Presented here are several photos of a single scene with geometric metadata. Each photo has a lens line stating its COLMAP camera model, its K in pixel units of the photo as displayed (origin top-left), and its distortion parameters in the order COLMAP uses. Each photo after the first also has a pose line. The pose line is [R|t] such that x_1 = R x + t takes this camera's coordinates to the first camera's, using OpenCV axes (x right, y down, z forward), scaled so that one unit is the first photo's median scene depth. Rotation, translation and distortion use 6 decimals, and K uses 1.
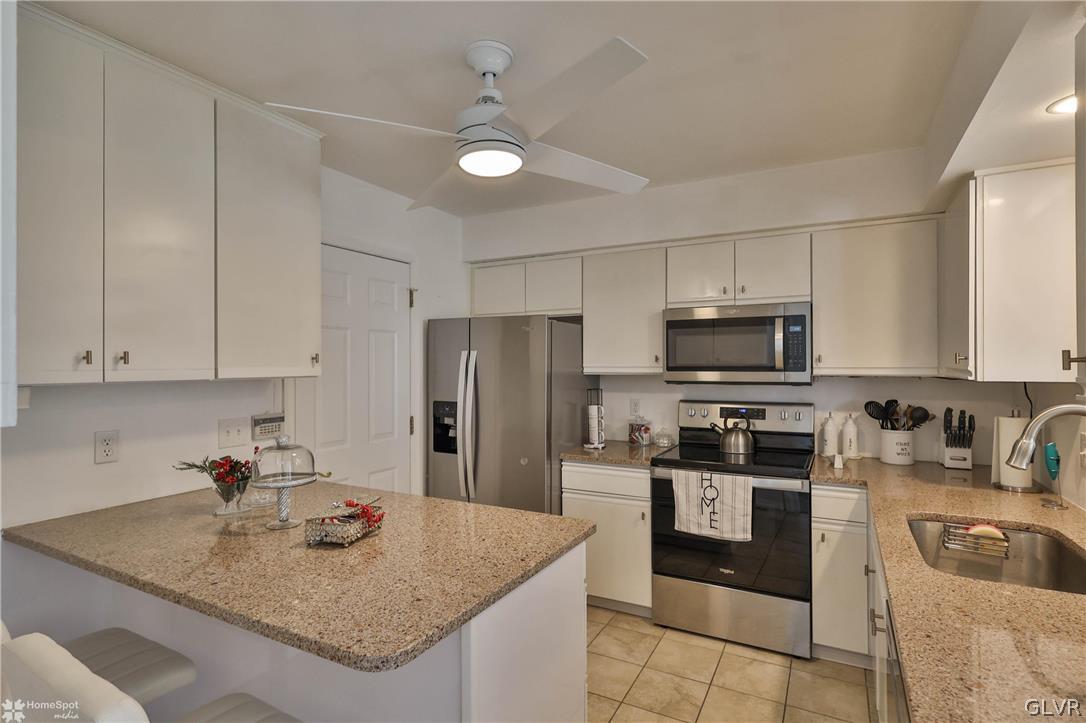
lens RADIAL K [[535.3, 0, 539.3], [0, 535.3, 362.3], [0, 0, 1]] dist [-0.001570, -0.000006]
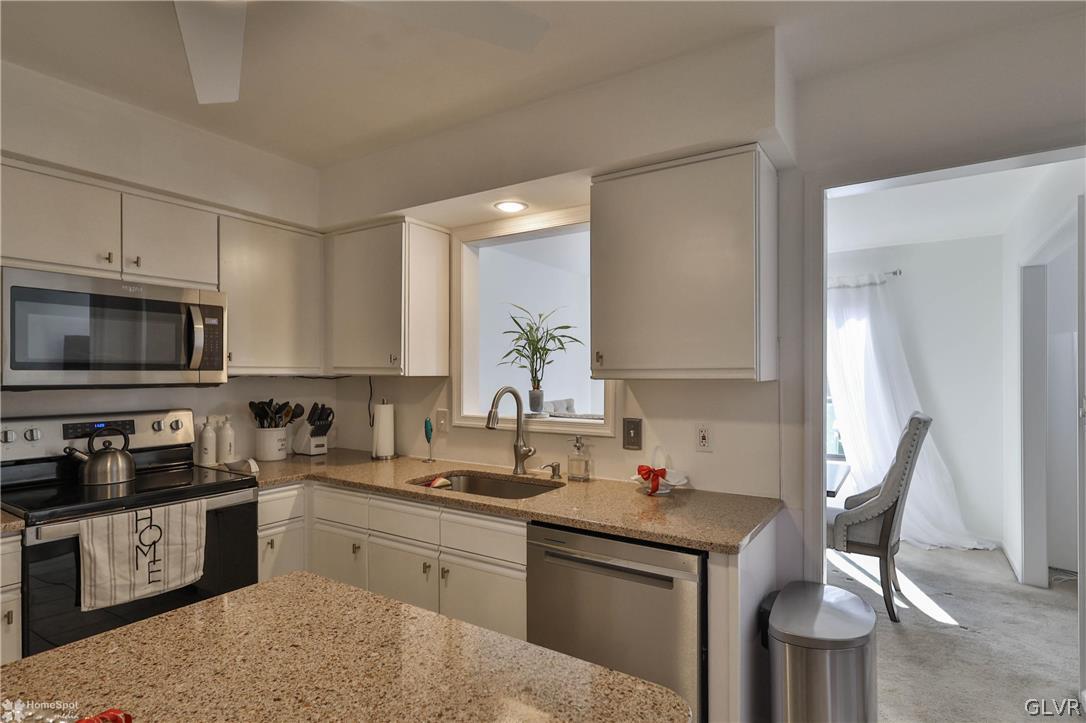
lens RADIAL K [[570.2, 0, 535.0], [0, 570.2, 375.9], [0, 0, 1]] dist [-0.000284, 0.000225]
pose [[0.081853, 0.002015, 0.996642, -0.413218], [-0.003598, 0.999992, -0.001726, 0.026277], [-0.996638, -0.003445, 0.081859, 0.417220]]
